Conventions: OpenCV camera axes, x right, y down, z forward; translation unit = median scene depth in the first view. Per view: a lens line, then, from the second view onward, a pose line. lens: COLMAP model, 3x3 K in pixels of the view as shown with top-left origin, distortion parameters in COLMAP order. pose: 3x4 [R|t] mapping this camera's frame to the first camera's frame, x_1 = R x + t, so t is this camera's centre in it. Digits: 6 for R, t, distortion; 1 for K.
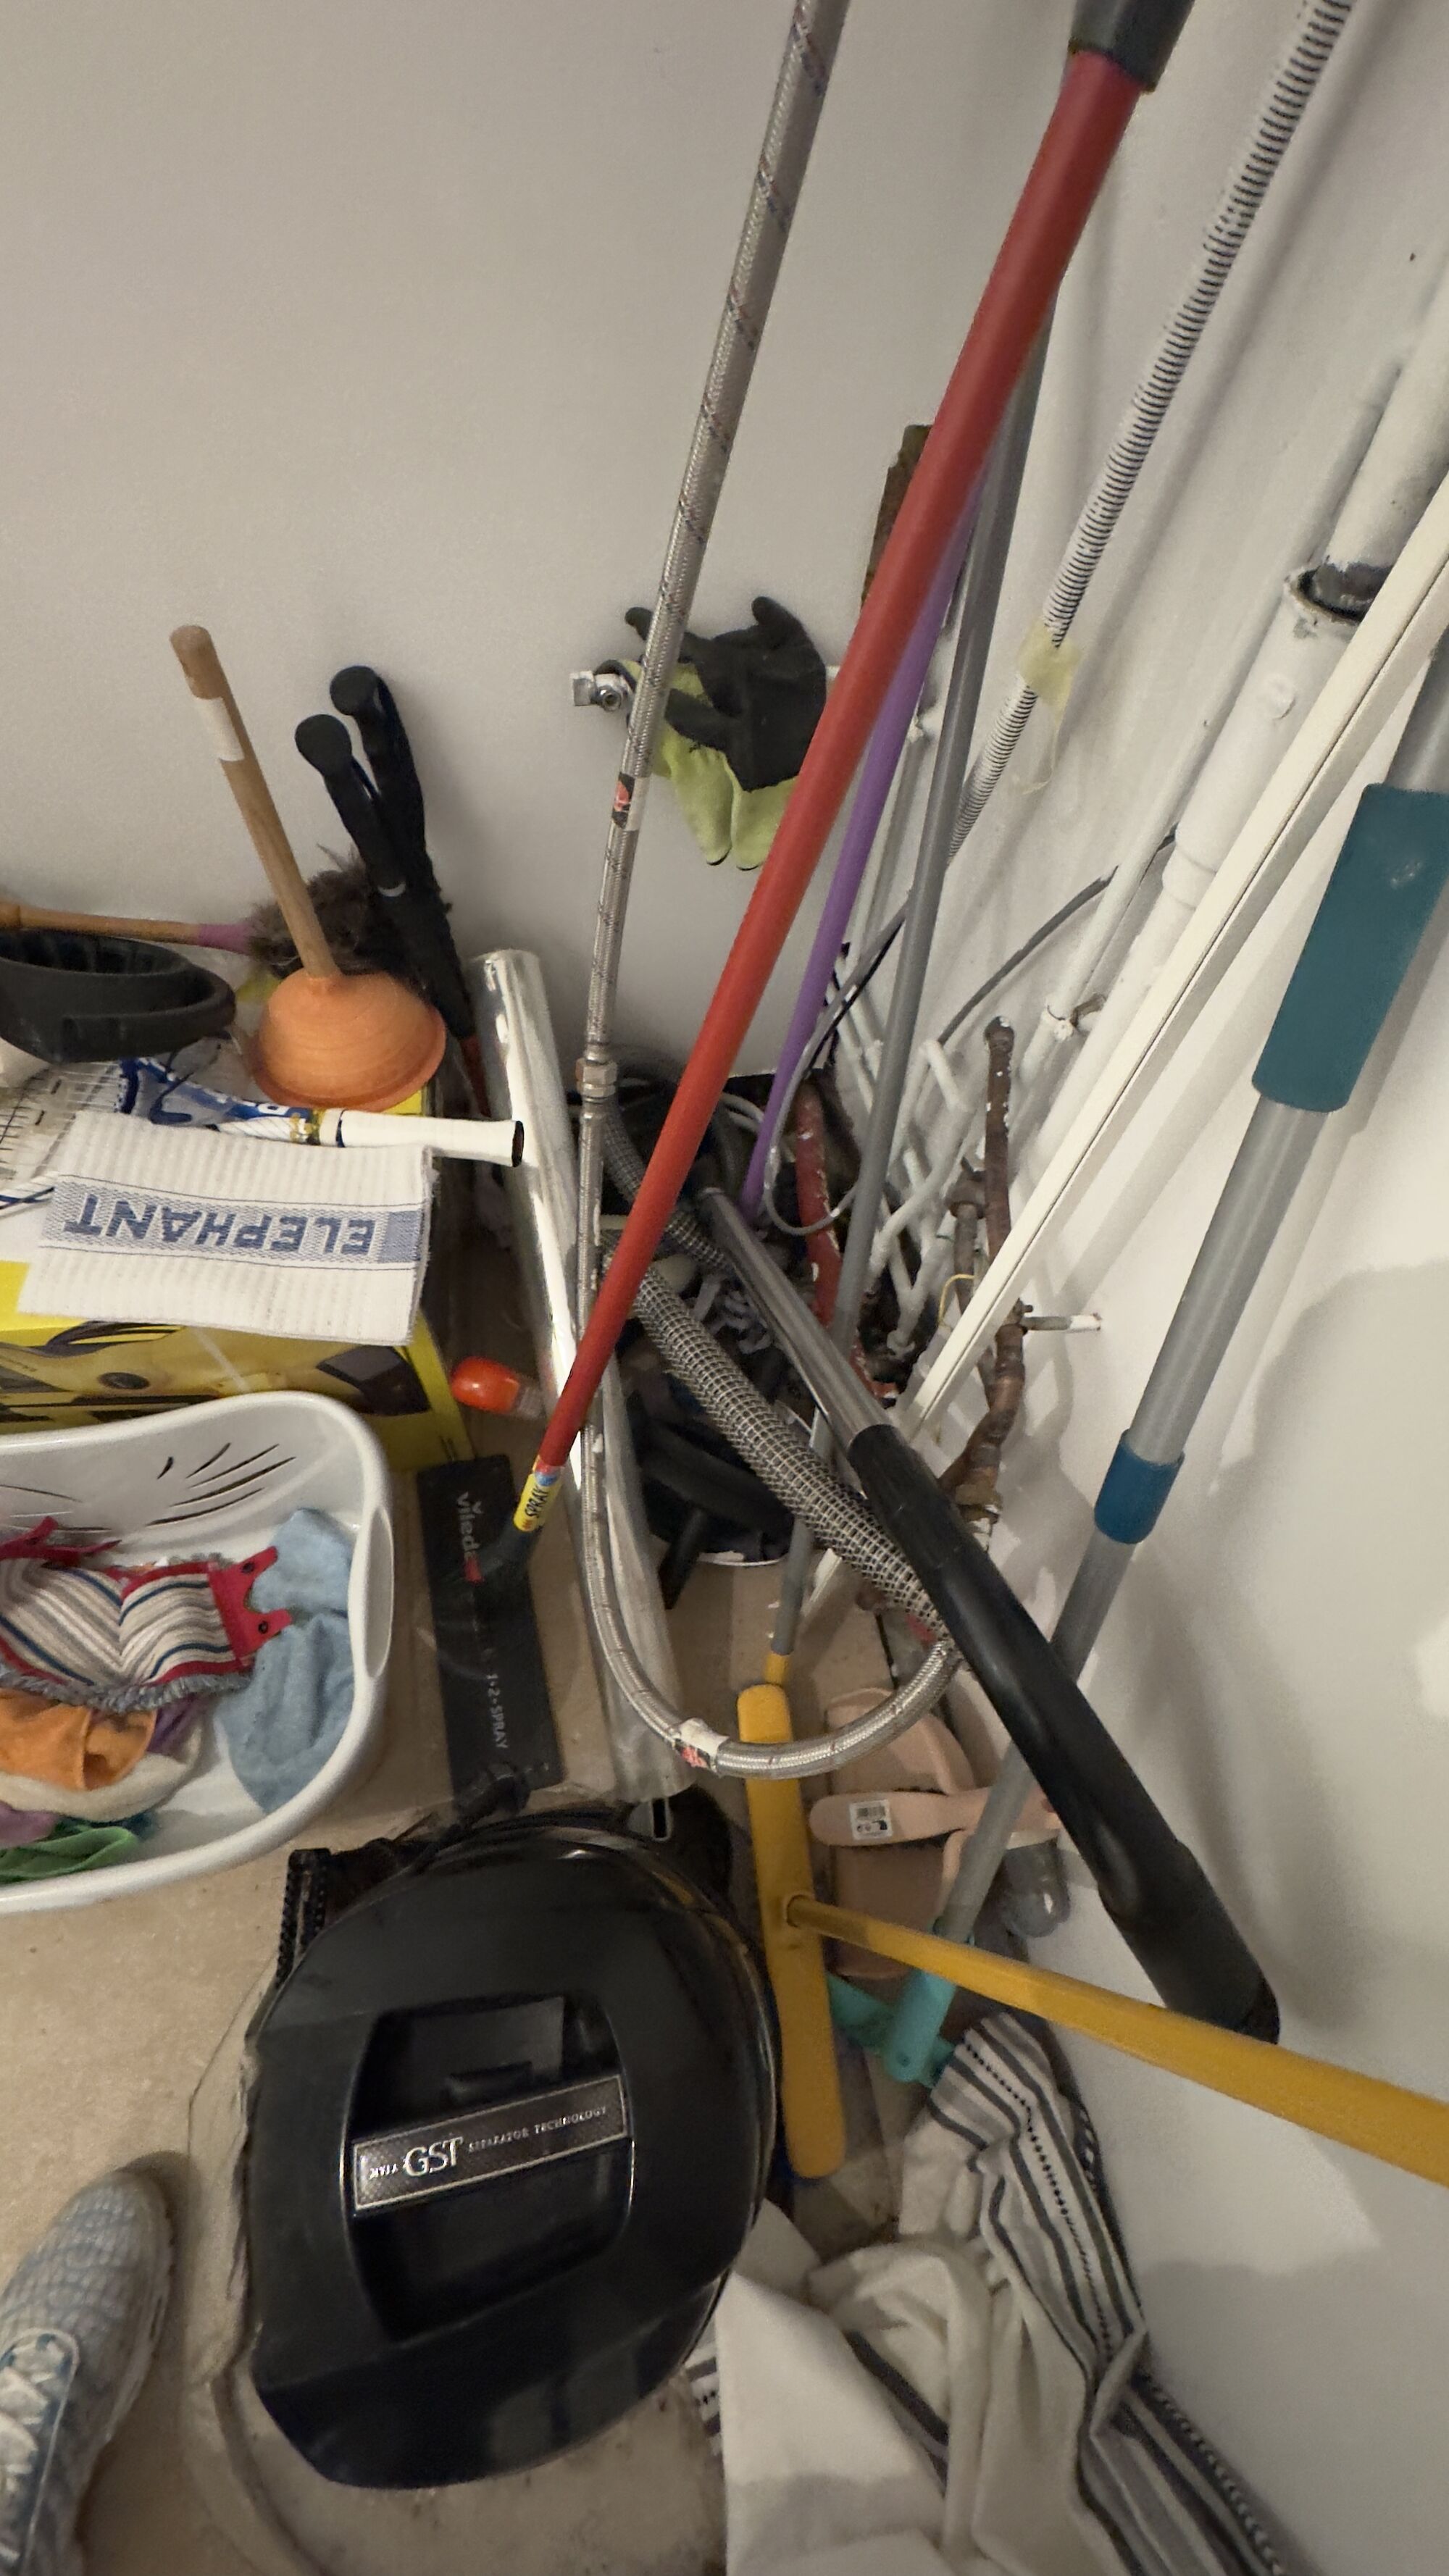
lens RADIAL K [[1030.7, 0, 725.4], [0, 1030.7, 1289.3], [0, 0, 1]] dist [-0.001614, 0.000159]
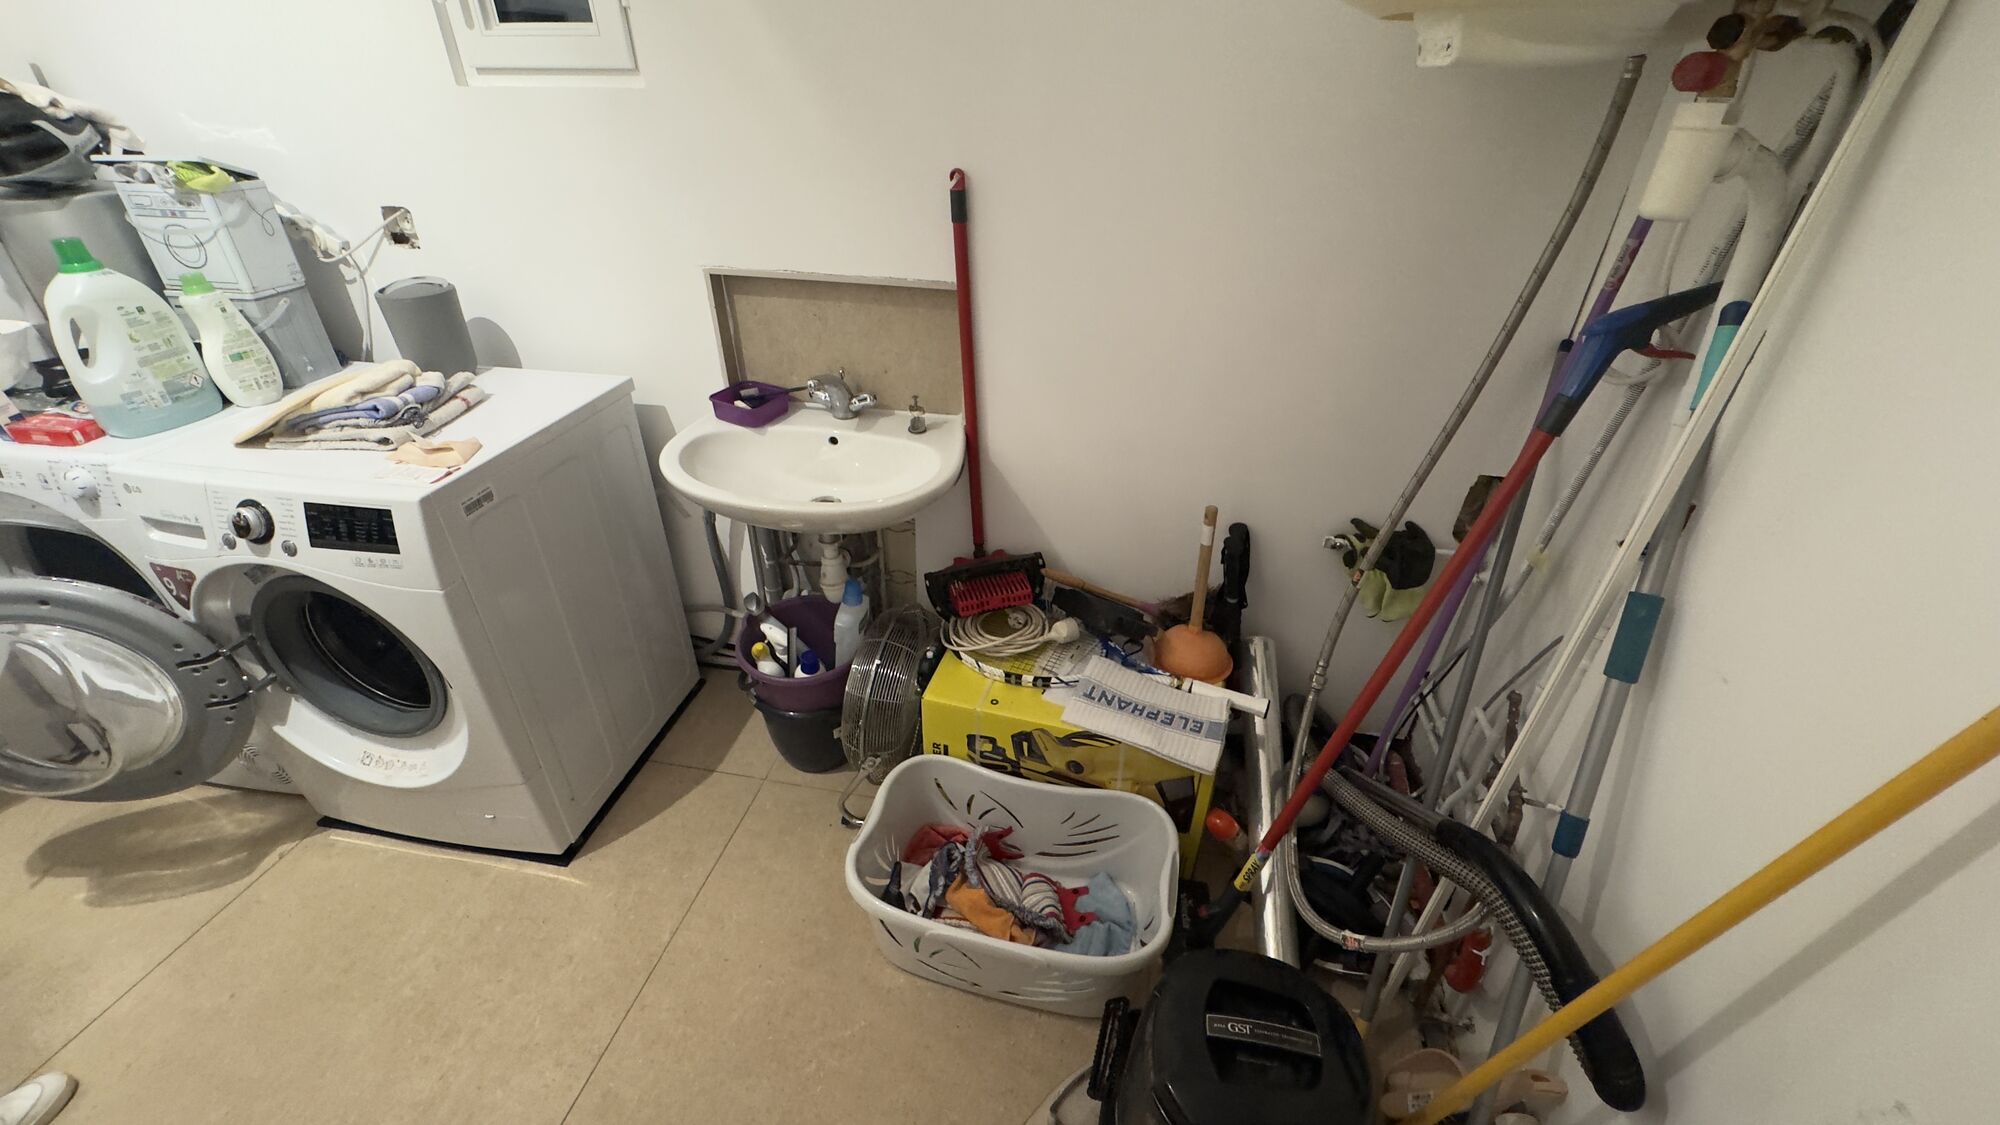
lens RADIAL K [[800.2, 0, 997.8], [0, 800.2, 563.8], [0, 0, 1]] dist [-0.001614, 0.000159]
pose [[0.924770, 0.150161, -0.349645, -0.185808], [-0.300073, 0.852808, -0.427404, 0.519104], [0.234000, 0.500169, 0.833711, -0.762983]]
